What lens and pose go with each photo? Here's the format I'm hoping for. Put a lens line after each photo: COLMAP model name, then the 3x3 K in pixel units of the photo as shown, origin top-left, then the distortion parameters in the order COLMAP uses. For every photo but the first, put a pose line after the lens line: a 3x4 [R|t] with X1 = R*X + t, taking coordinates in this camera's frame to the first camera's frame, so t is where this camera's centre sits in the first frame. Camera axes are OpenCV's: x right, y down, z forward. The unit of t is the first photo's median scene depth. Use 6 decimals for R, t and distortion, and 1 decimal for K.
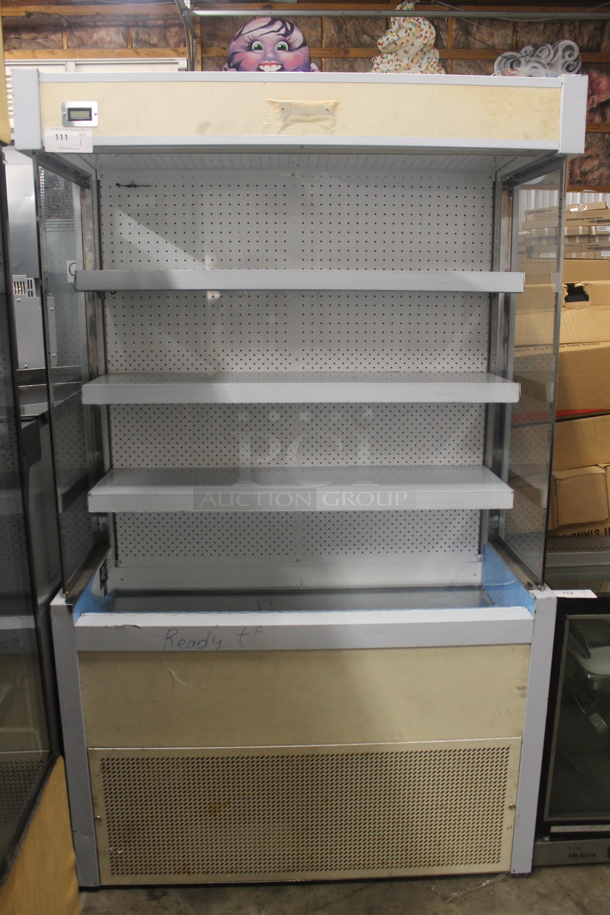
lens RADIAL K [[776.5, 0, 304.7], [0, 776.5, 452.9], [0, 0, 1]] dist [-0.152403, 0.126047]
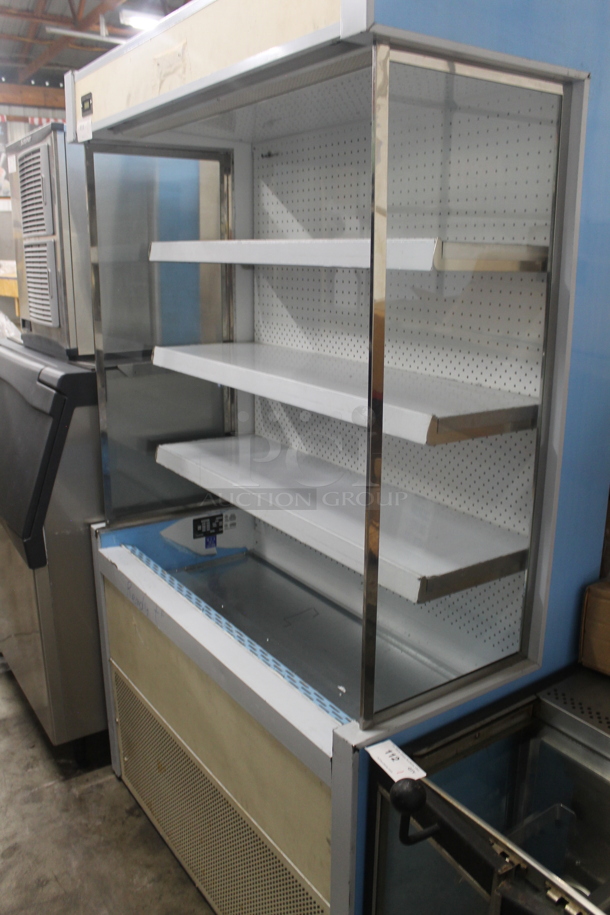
lens RADIAL K [[776.5, 0, 310.2], [0, 776.5, 457.8], [0, 0, 1]] dist [-0.152403, 0.126047]
pose [[0.536514, 0.220542, -0.814564, 0.782373], [-0.186647, 0.972353, 0.140327, -0.132667], [0.822992, 0.076749, 0.562844, 0.581747]]
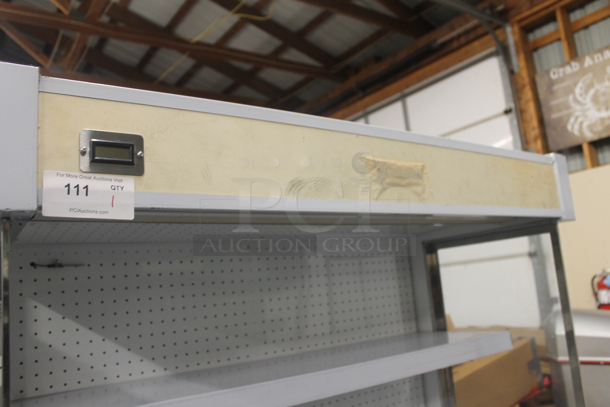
lens RADIAL K [[517.7, 0, 307.3], [0, 517.7, 209.2], [0, 0, 1]] dist [-0.152403, 0.126047]
pose [[0.827682, 0.012769, 0.561053, -0.332837], [0.207265, 0.922104, -0.326749, -0.222275], [-0.521521, 0.386731, 0.760562, 0.558848]]
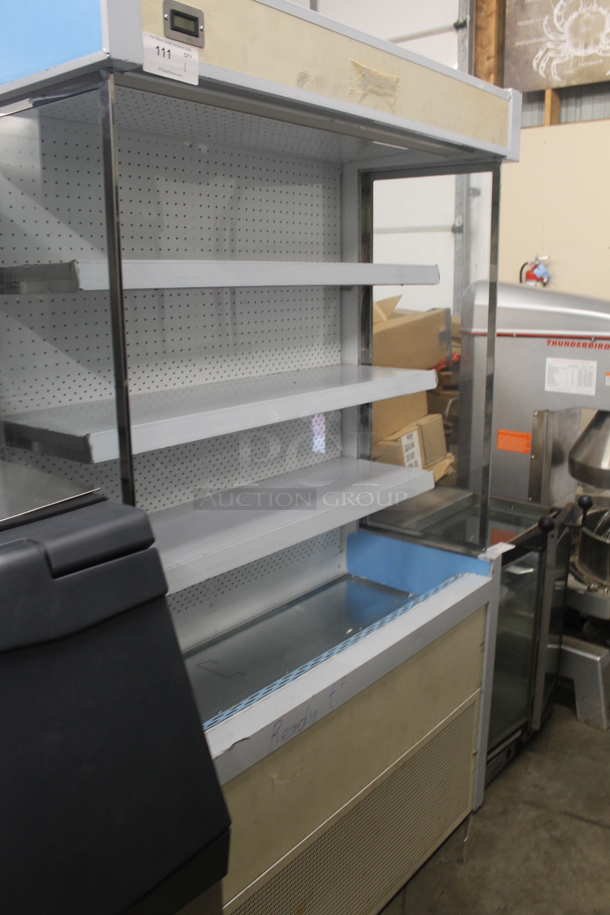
lens RADIAL K [[776.5, 0, 309.6], [0, 776.5, 459.8], [0, 0, 1]] dist [-0.152403, 0.126047]
pose [[0.667641, -0.178803, 0.722693, -0.654574], [0.162582, 0.982318, 0.092840, -0.099813], [-0.726514, 0.055513, 0.684905, 0.417630]]
